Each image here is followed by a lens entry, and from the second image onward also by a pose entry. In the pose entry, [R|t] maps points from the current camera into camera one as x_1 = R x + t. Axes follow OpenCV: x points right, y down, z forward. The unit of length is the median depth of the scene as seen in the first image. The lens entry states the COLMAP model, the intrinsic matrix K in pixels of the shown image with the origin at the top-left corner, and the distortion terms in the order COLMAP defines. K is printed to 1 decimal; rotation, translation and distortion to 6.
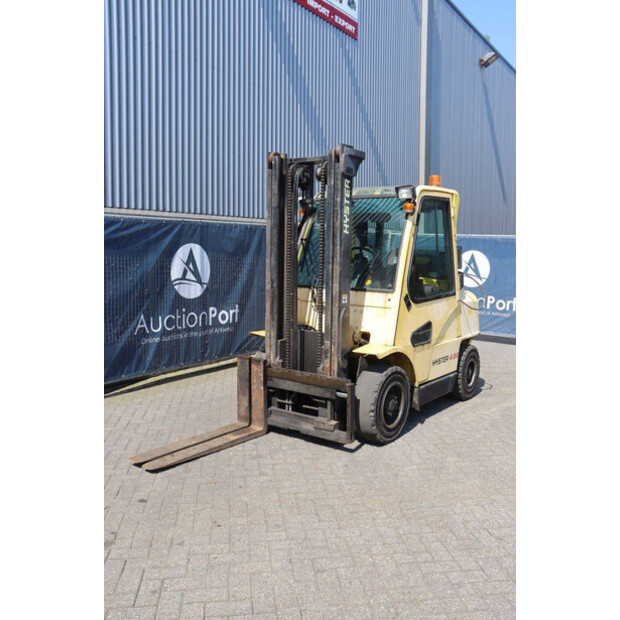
lens RADIAL K [[568.7, 0, 291.8], [0, 568.7, 308.0], [0, 0, 1]] dist [-0.168352, 0.190993]
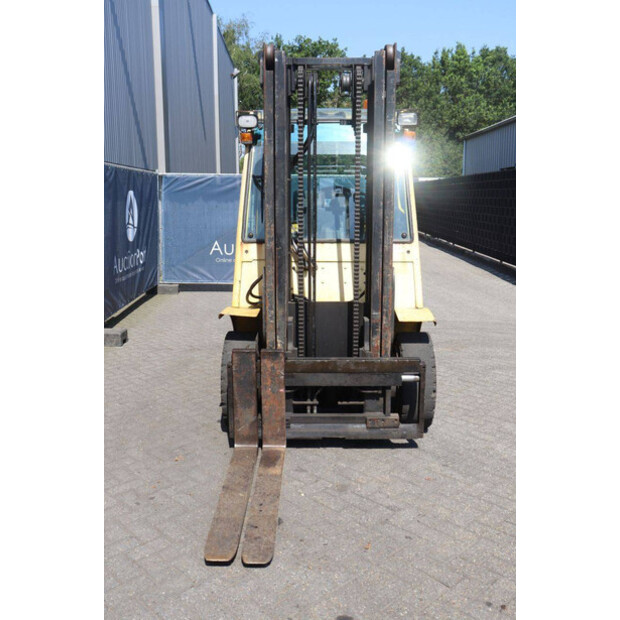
lens RADIAL K [[615.5, 0, 310.0], [0, 615.5, 310.0], [0, 0, 1]] dist [-0.123686, 0.212040]
pose [[0.788057, -0.120912, 0.603611, -0.492775], [0.069017, 0.991693, 0.108544, -0.038484], [-0.611721, -0.043880, 0.789855, 0.404572]]
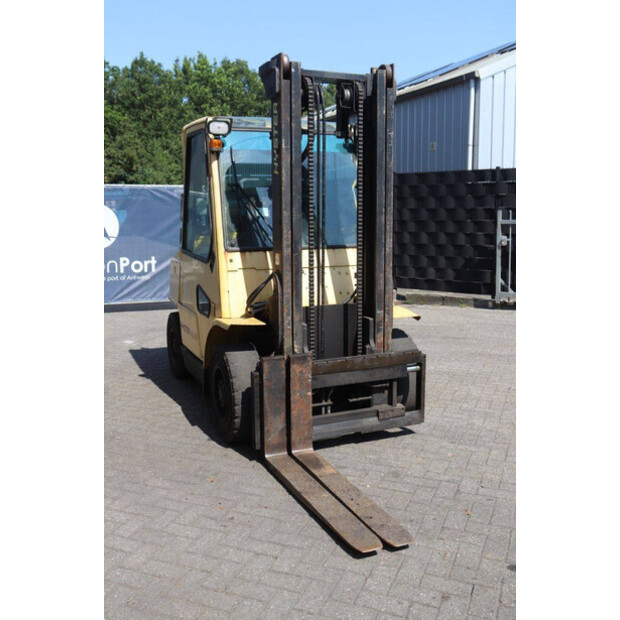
lens RADIAL K [[644.3, 0, 310.0], [0, 644.3, 310.0], [0, 0, 1]] dist [-0.108467, 0.210914]
pose [[0.469651, -0.148990, 0.870190, -0.772945], [0.098456, 0.988348, 0.116083, -0.058265], [-0.877345, 0.031156, 0.478847, 0.640252]]
